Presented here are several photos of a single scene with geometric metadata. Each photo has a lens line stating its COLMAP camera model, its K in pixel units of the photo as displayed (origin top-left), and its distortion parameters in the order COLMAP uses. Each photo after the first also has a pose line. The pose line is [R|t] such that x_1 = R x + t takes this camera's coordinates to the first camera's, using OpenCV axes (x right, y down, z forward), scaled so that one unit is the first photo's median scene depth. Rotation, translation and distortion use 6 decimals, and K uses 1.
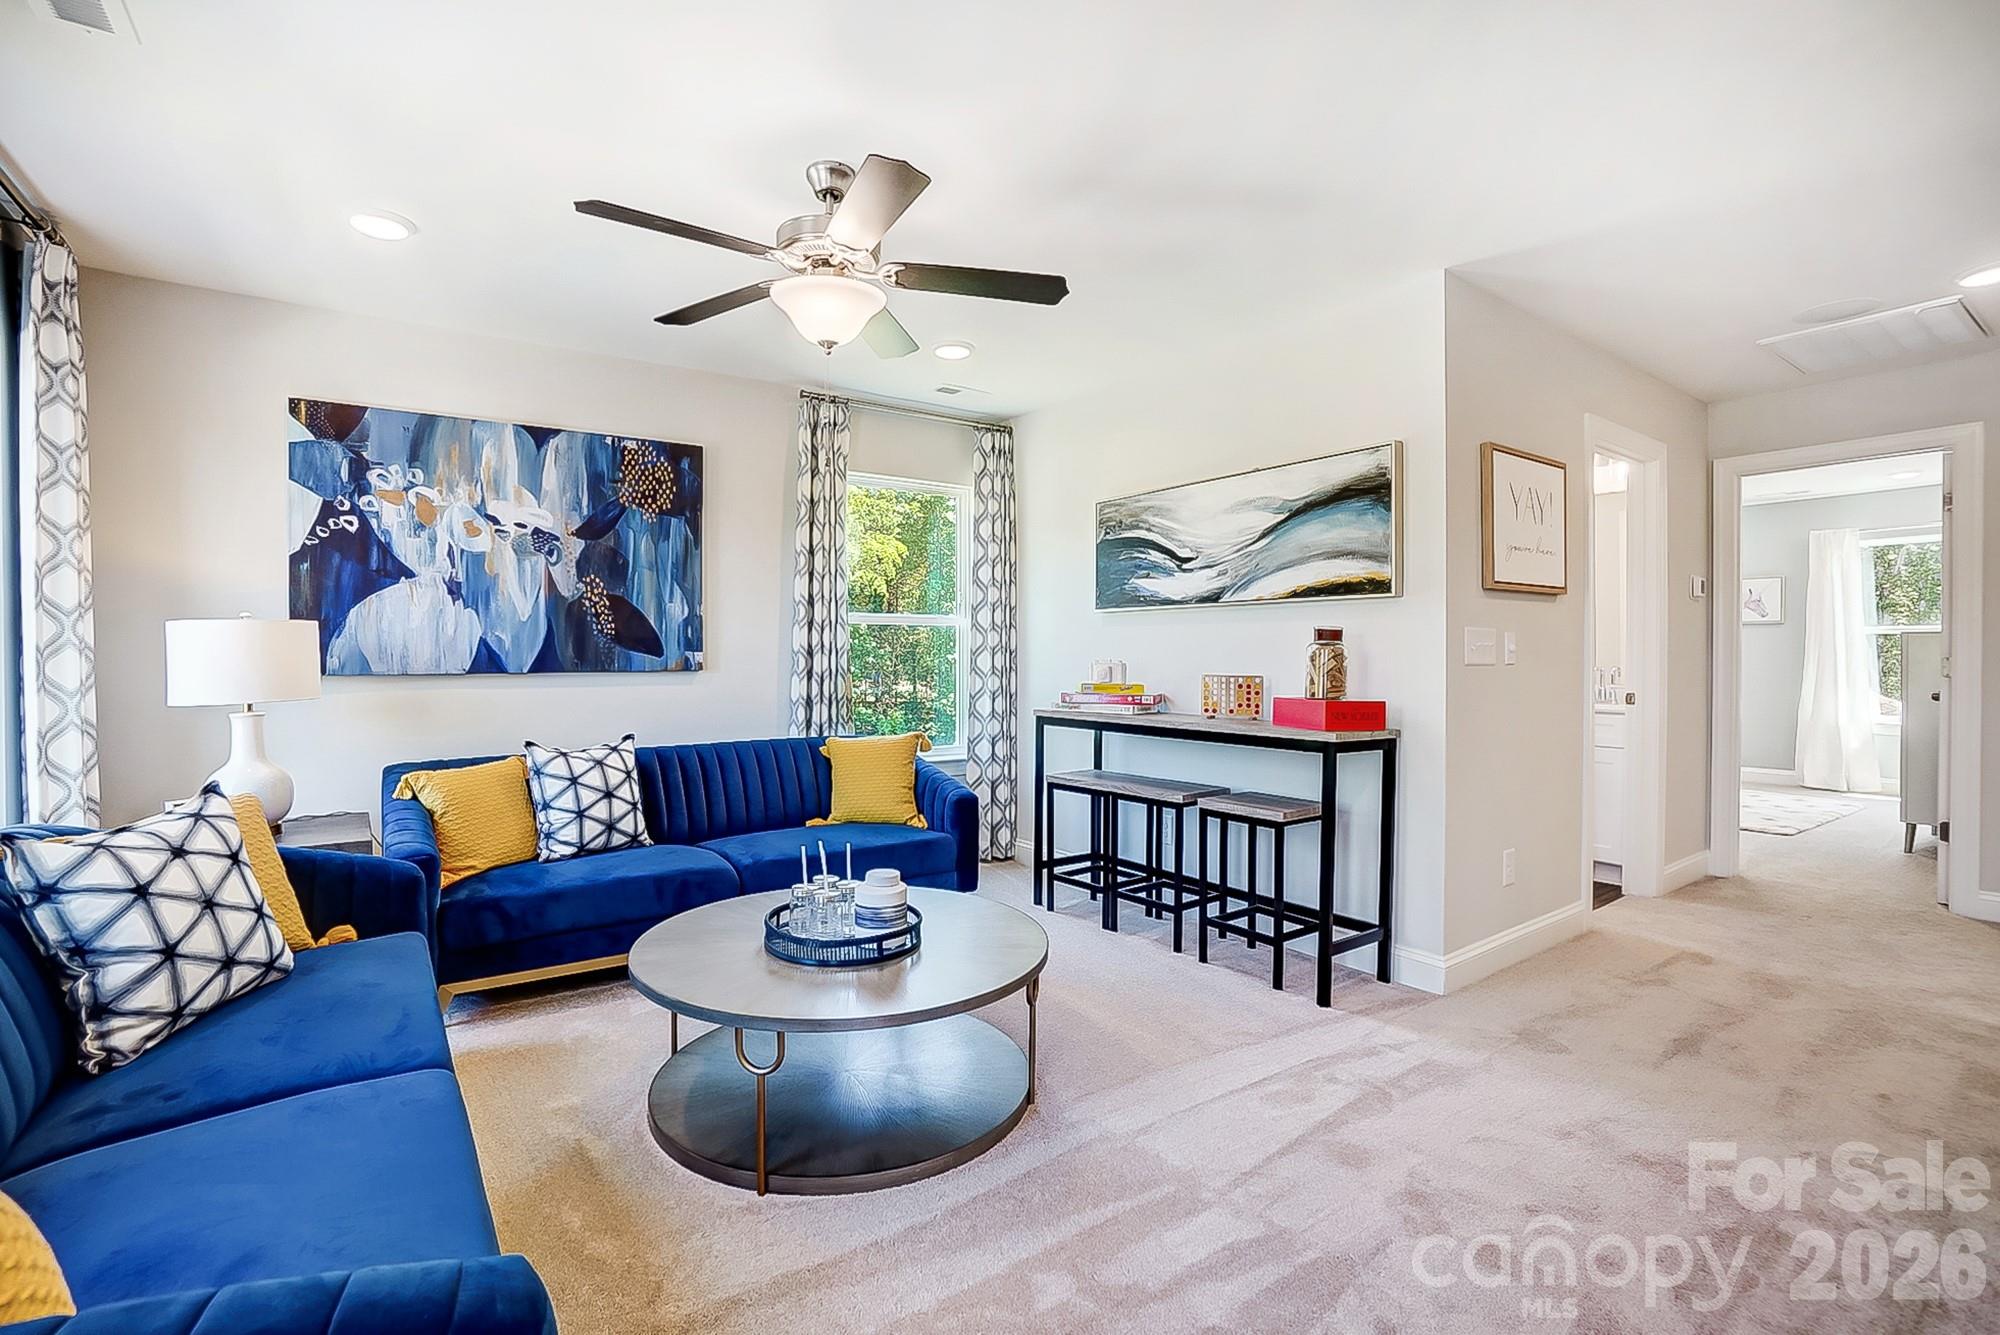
lens RADIAL K [[889.3, 0, 1001.1], [0, 889.3, 648.4], [0, 0, 1]] dist [-0.028410, 0.004109]
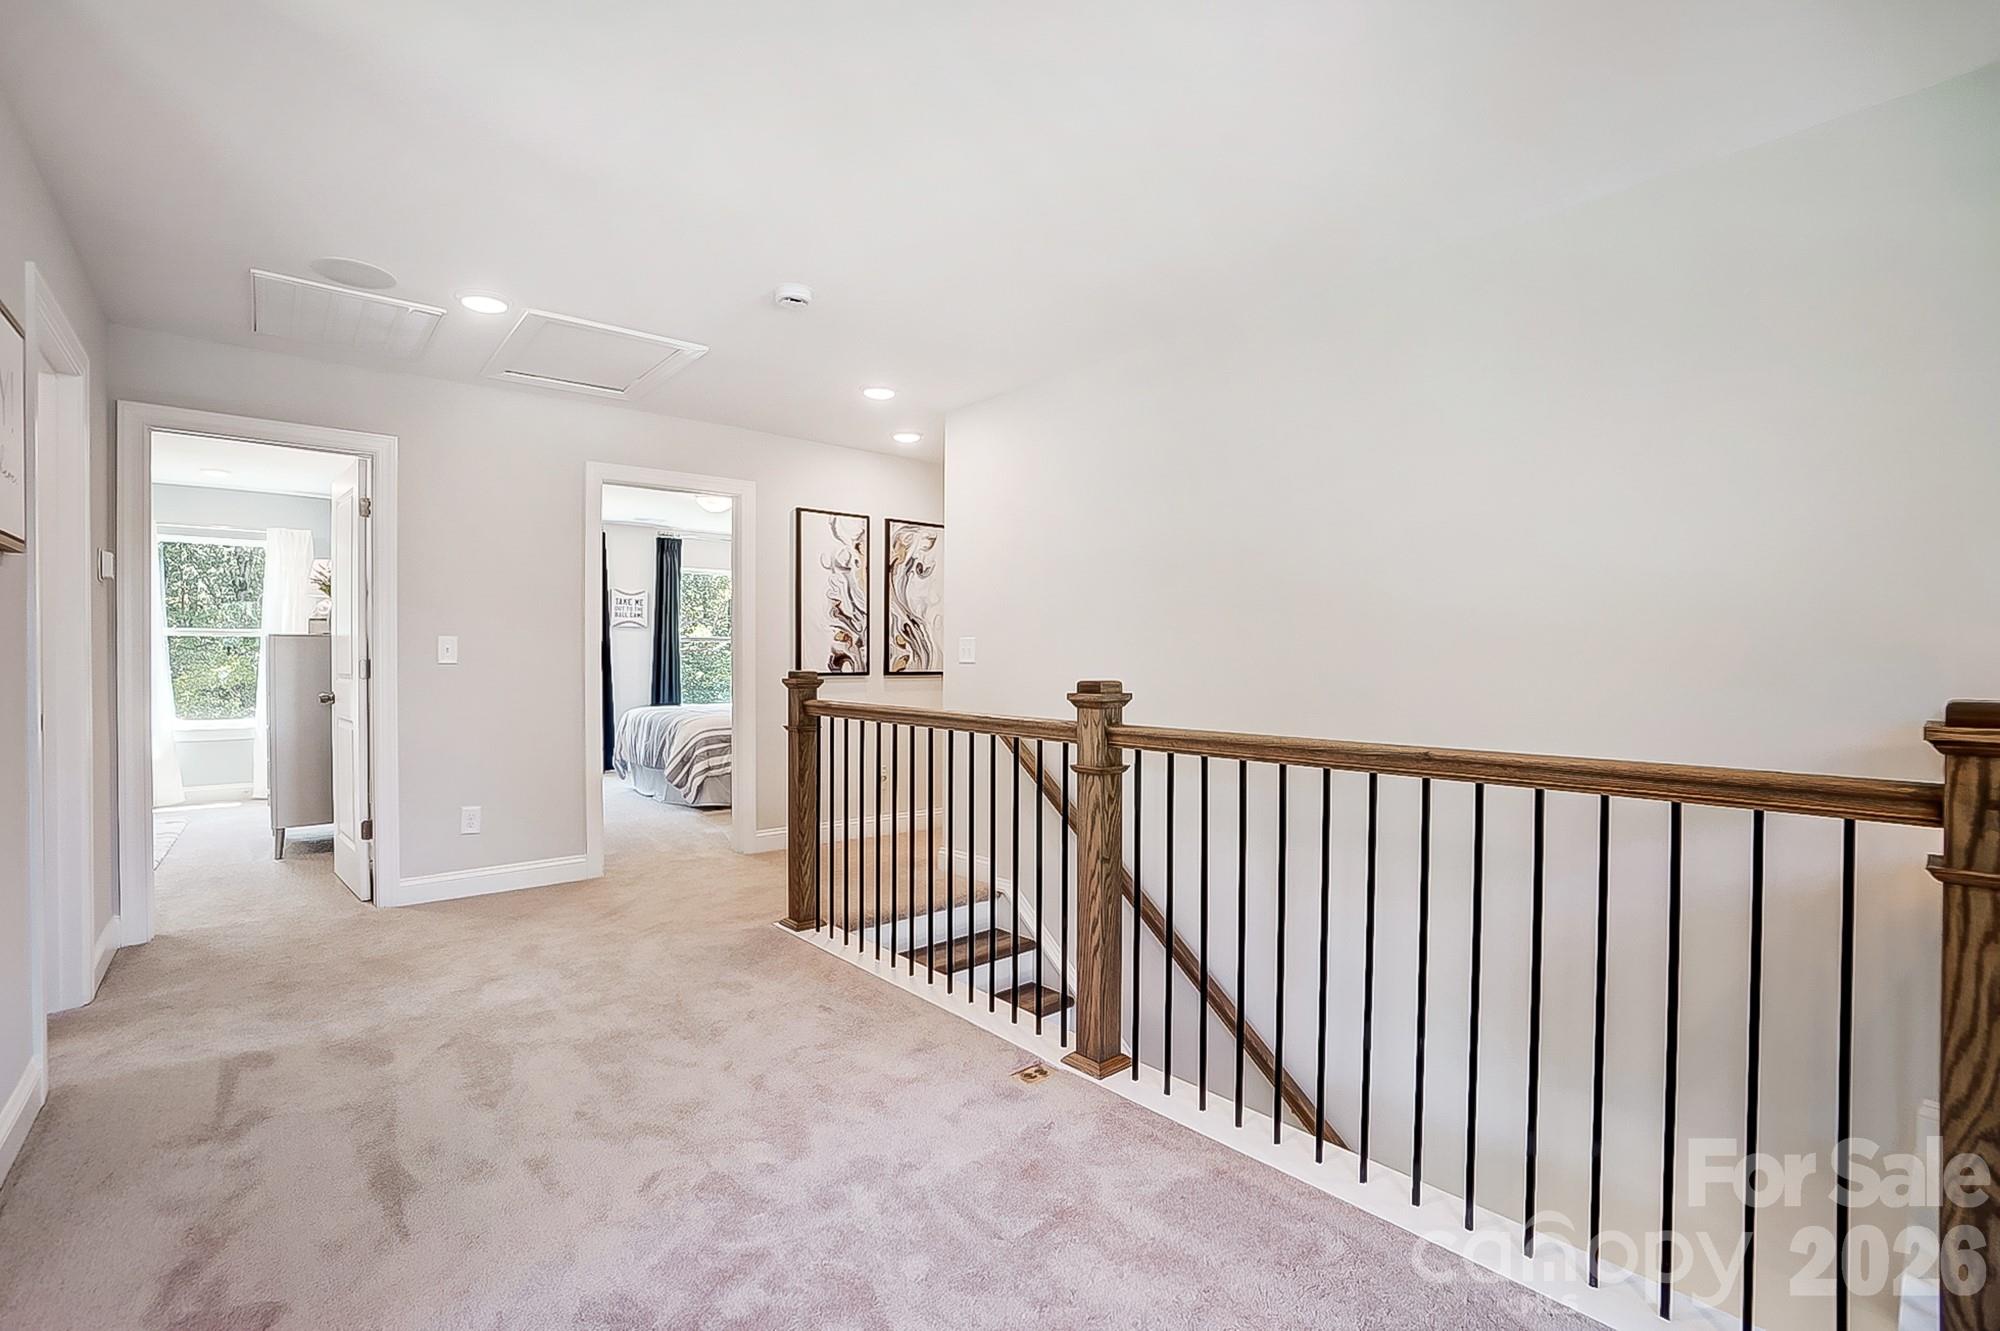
lens RADIAL K [[889.3, 0, 988.5], [0, 889.3, 675.8], [0, 0, 1]] dist [-0.028410, 0.004109]
pose [[-0.073387, -0.021520, 0.997071, 0.013510], [-0.004341, 0.999765, 0.021259, 0.004982], [-0.997294, -0.002768, -0.073463, 0.392924]]
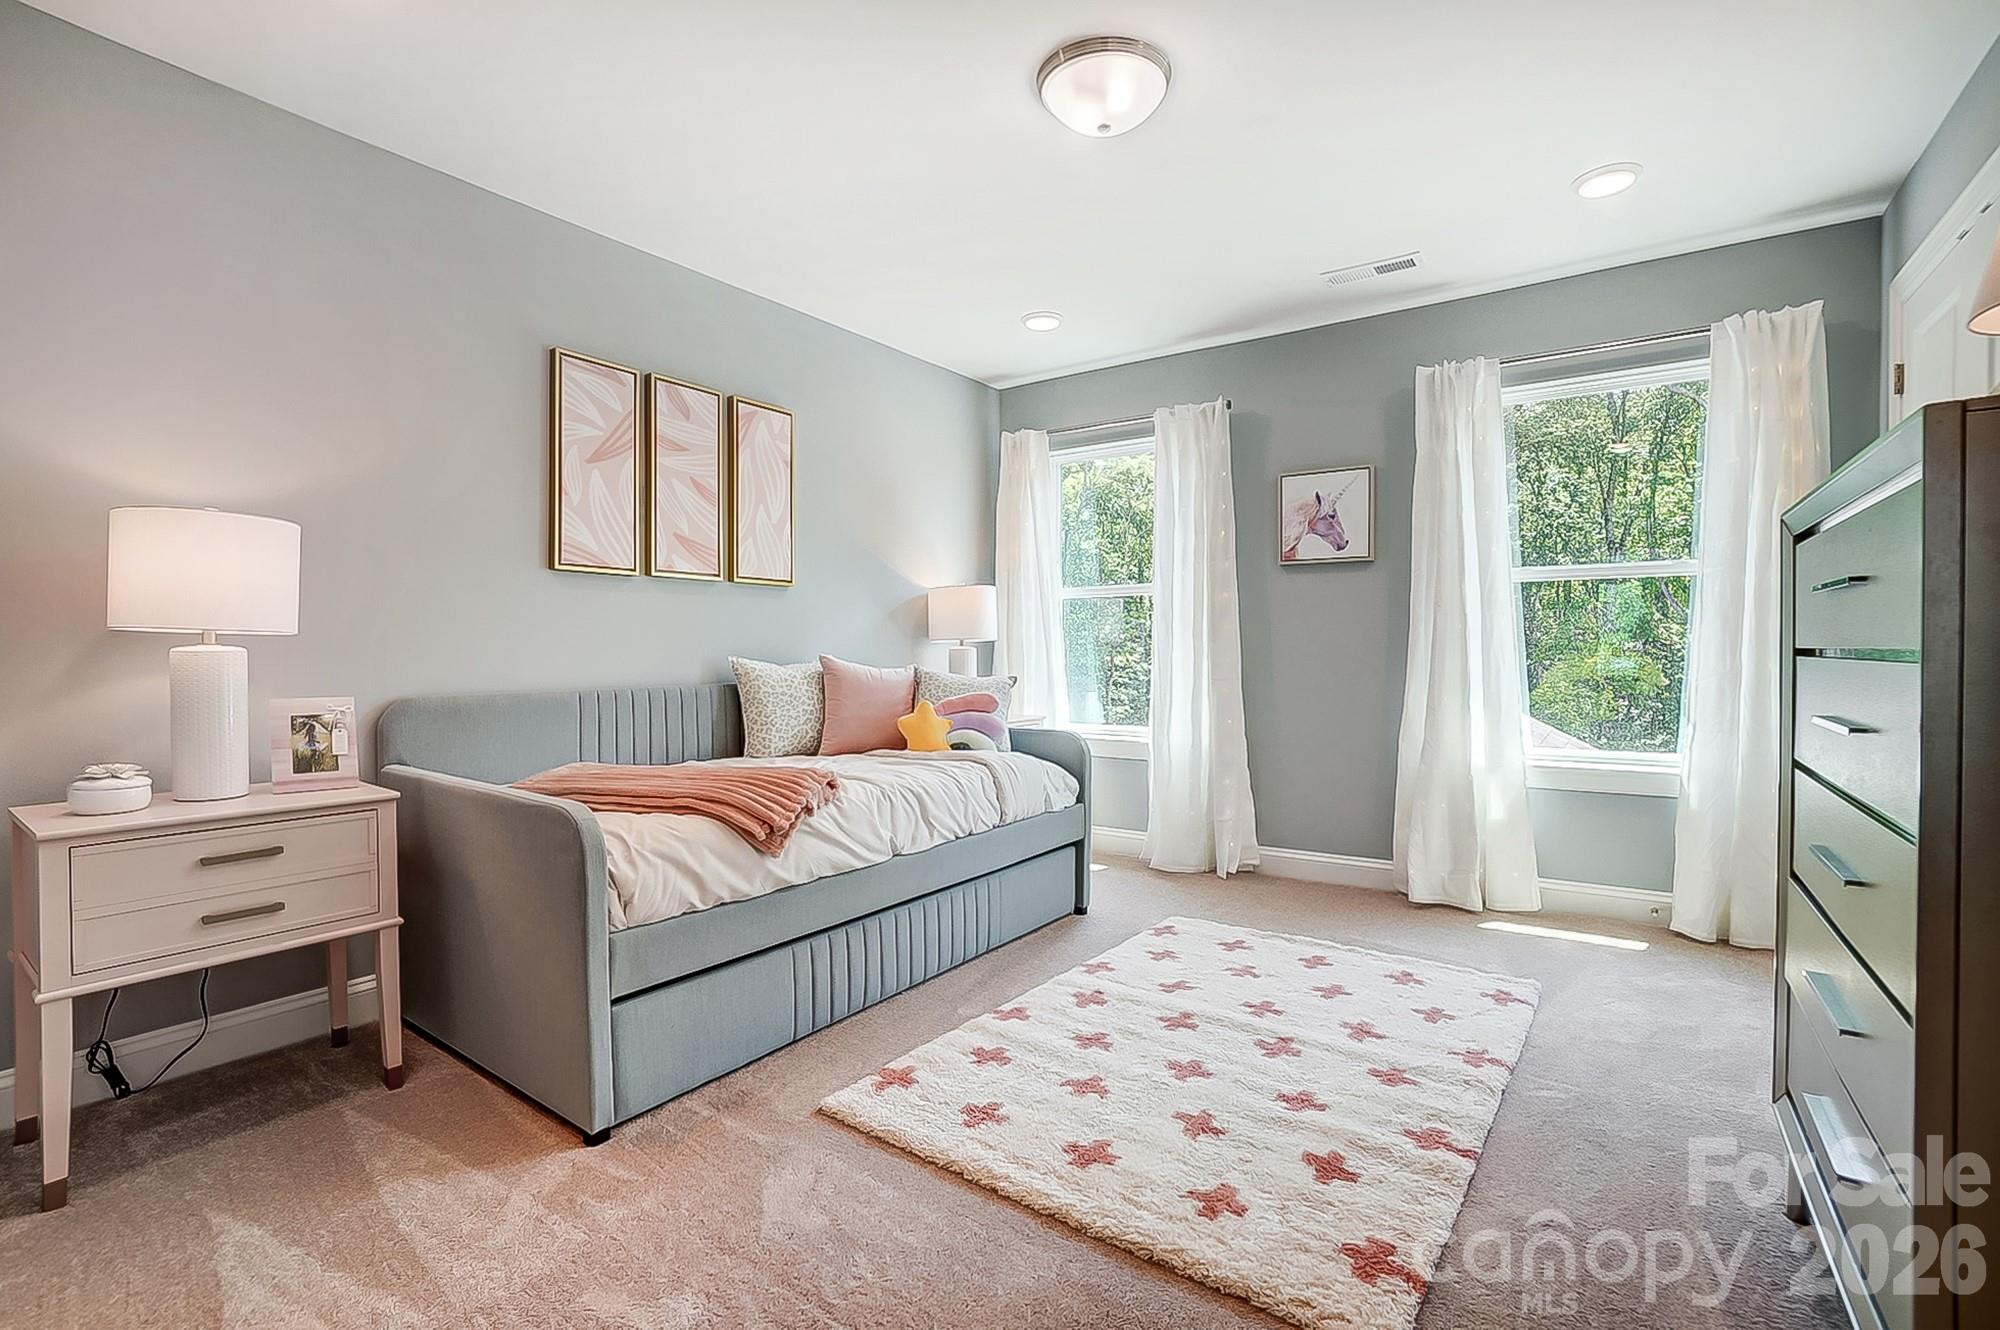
lens RADIAL K [[889.3, 0, 996.8], [0, 889.3, 664.0], [0, 0, 1]] dist [-0.028410, 0.004109]
pose [[0.946914, -0.006325, 0.321423, 0.580970], [0.000432, 0.999831, 0.018402, 0.023404], [-0.321485, -0.017286, 0.946757, 0.835712]]
